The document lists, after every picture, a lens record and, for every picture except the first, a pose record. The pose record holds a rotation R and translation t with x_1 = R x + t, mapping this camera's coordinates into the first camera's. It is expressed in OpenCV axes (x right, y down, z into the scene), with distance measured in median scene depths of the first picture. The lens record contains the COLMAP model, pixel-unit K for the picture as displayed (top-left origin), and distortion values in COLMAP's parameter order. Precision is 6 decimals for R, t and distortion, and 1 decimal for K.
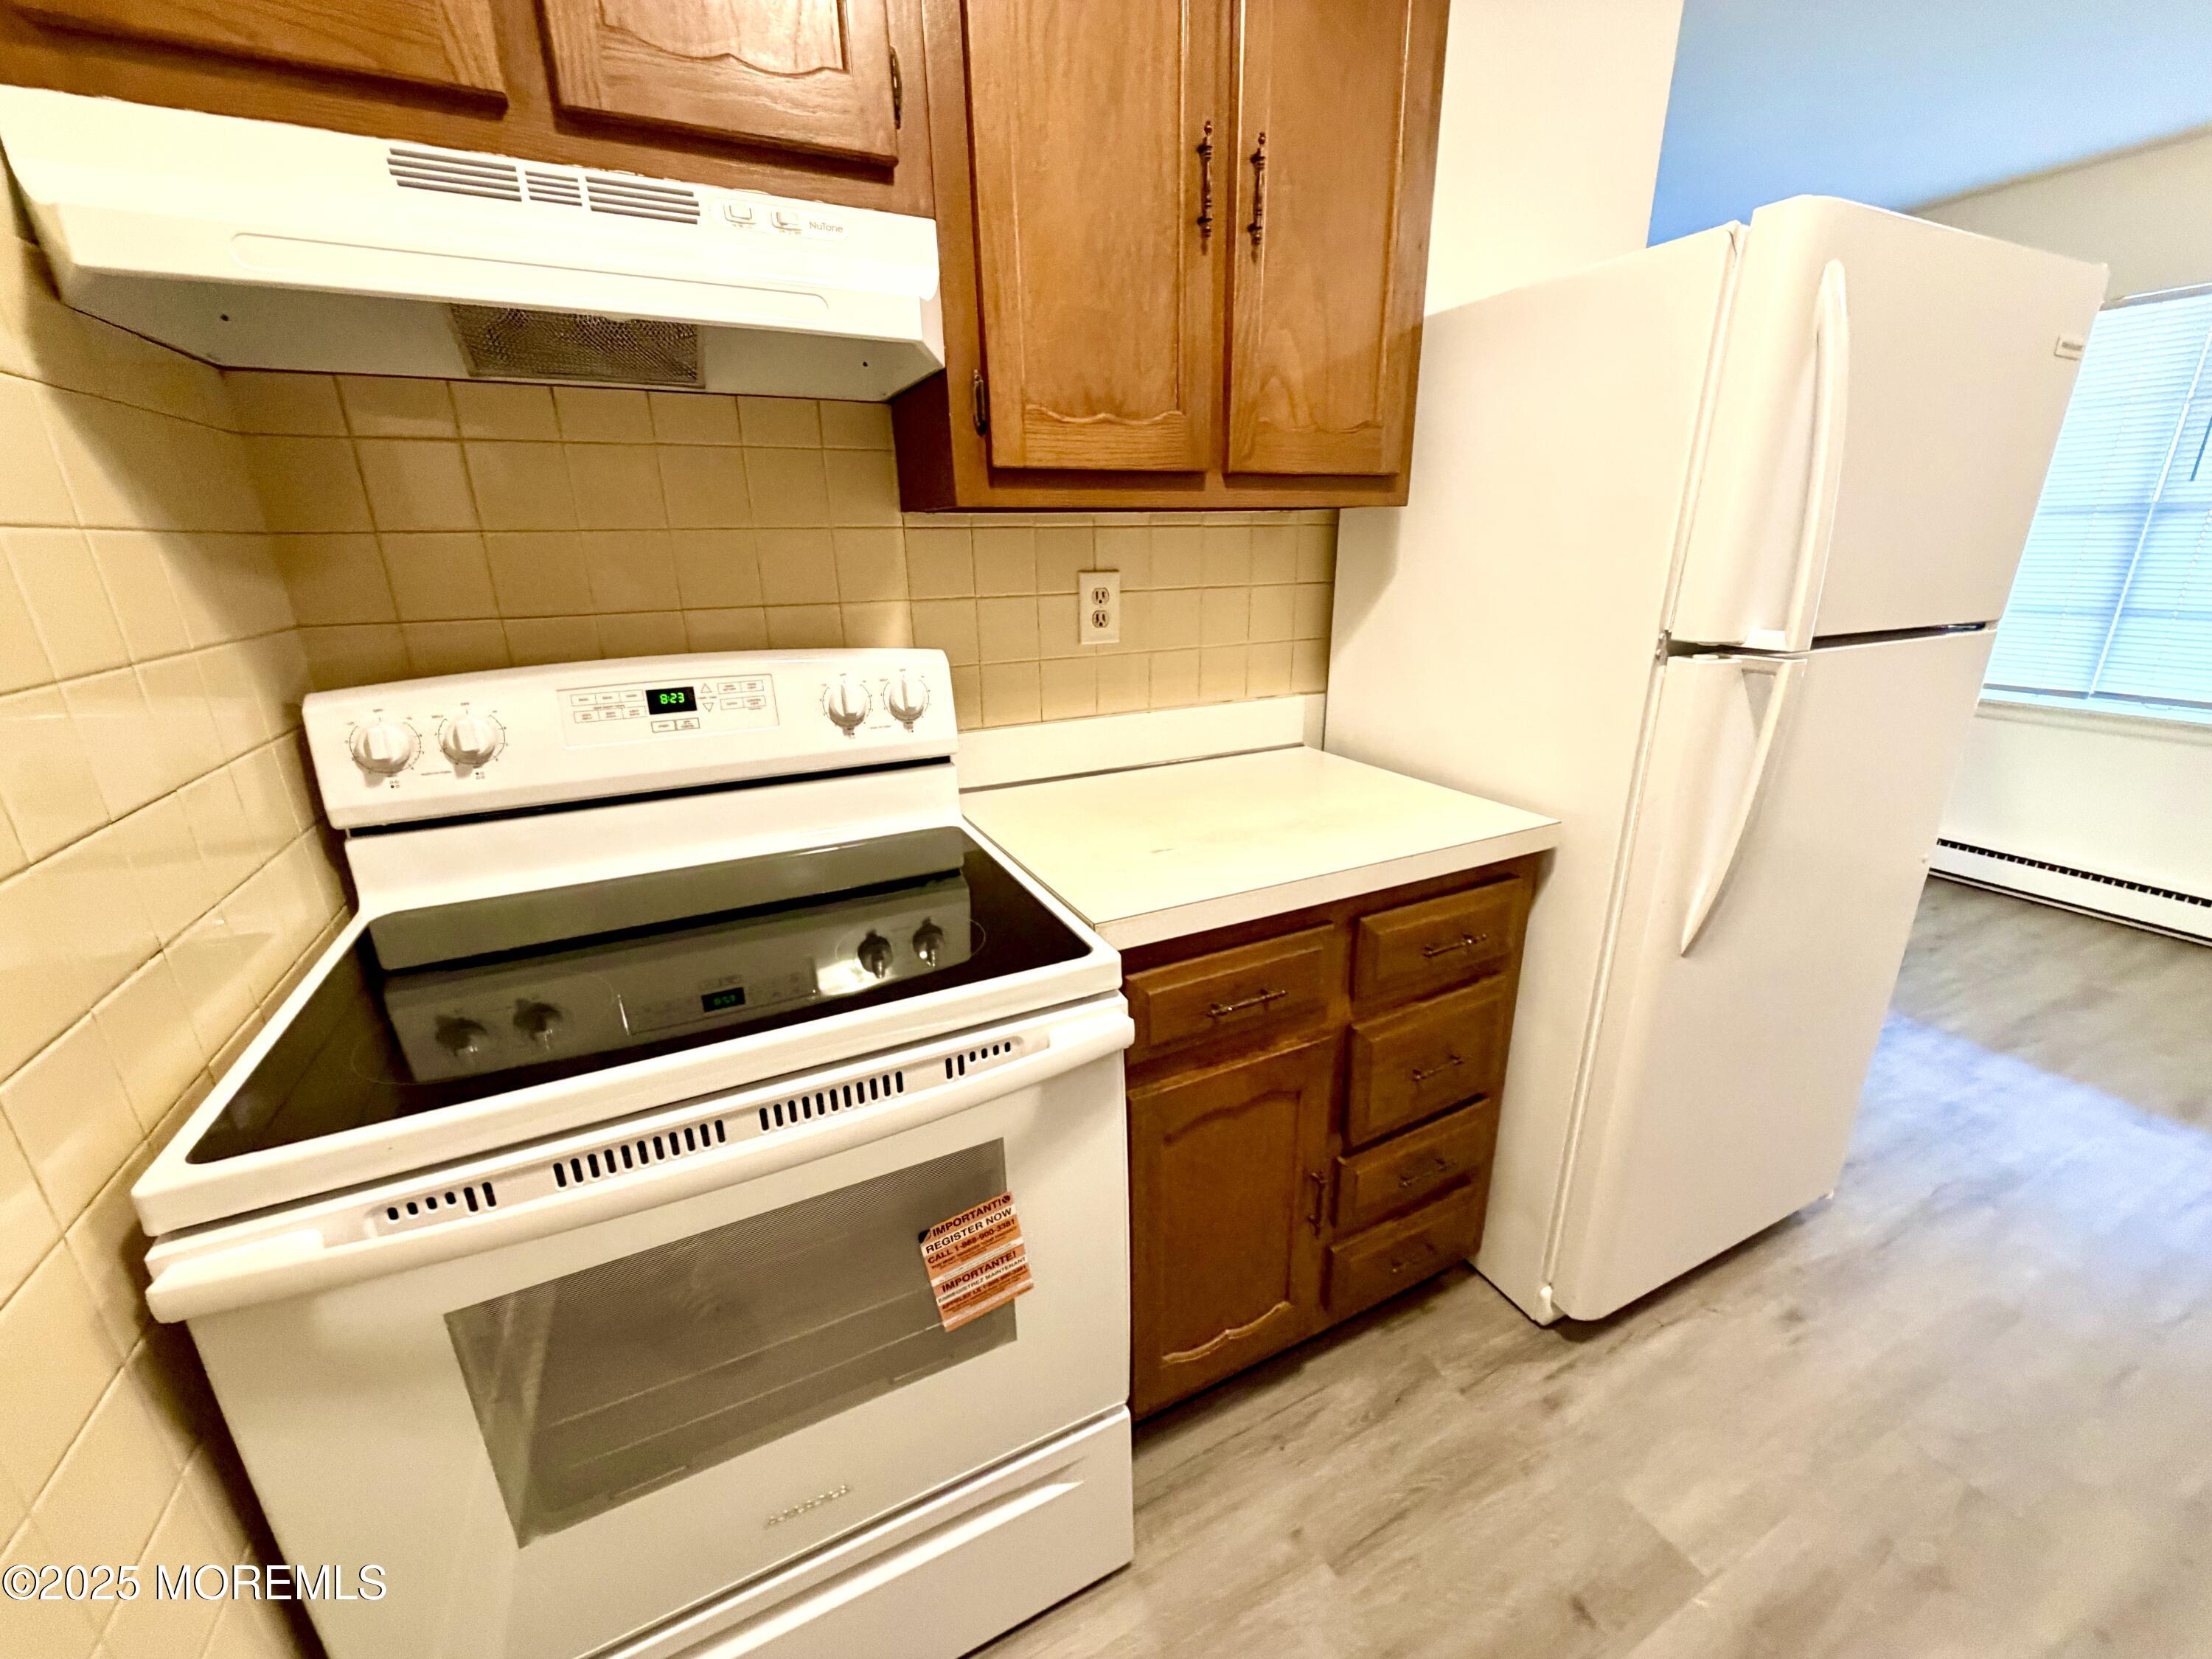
lens RADIAL K [[883.3, 0, 1113.3], [0, 883.3, 830.8], [0, 0, 1]] dist [0.001937, 0.000071]
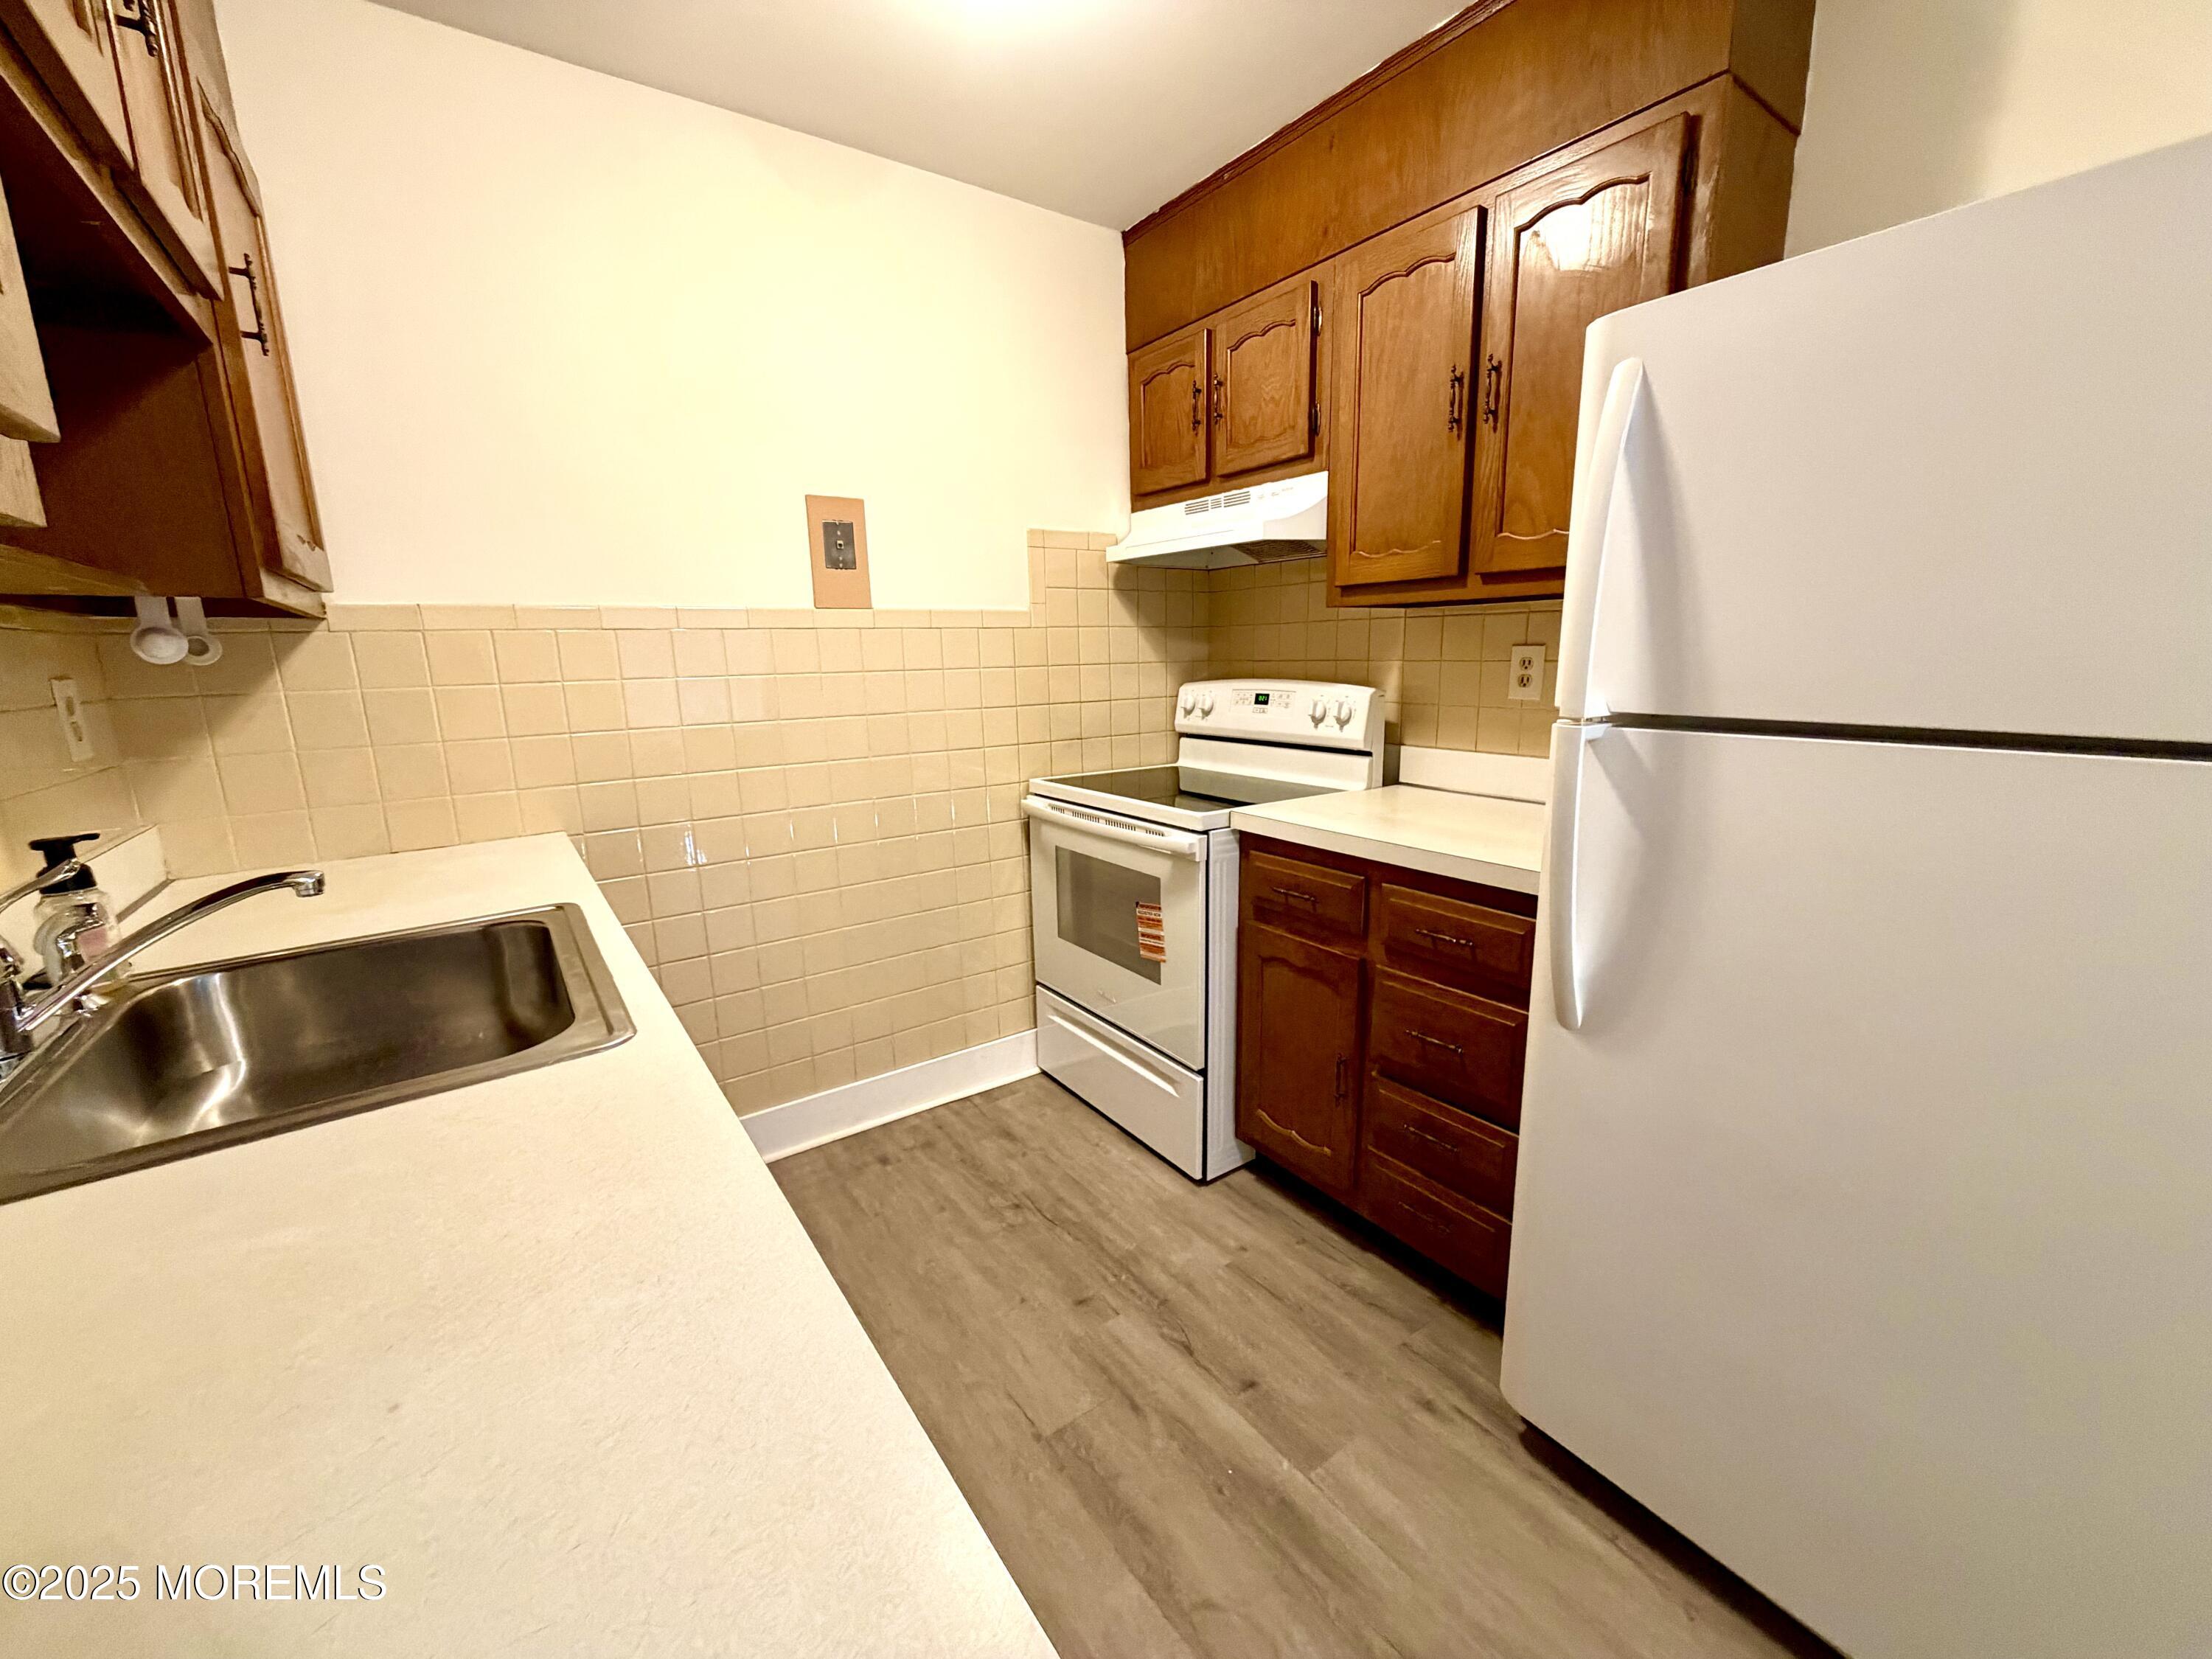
lens RADIAL K [[883.3, 0, 1113.3], [0, 883.3, 830.8], [0, 0, 1]] dist [0.001937, 0.000071]
pose [[0.154890, 0.209211, -0.965526, 1.615550], [-0.297552, 0.941818, 0.156341, -0.073237], [0.942057, 0.263078, 0.208130, 0.290075]]
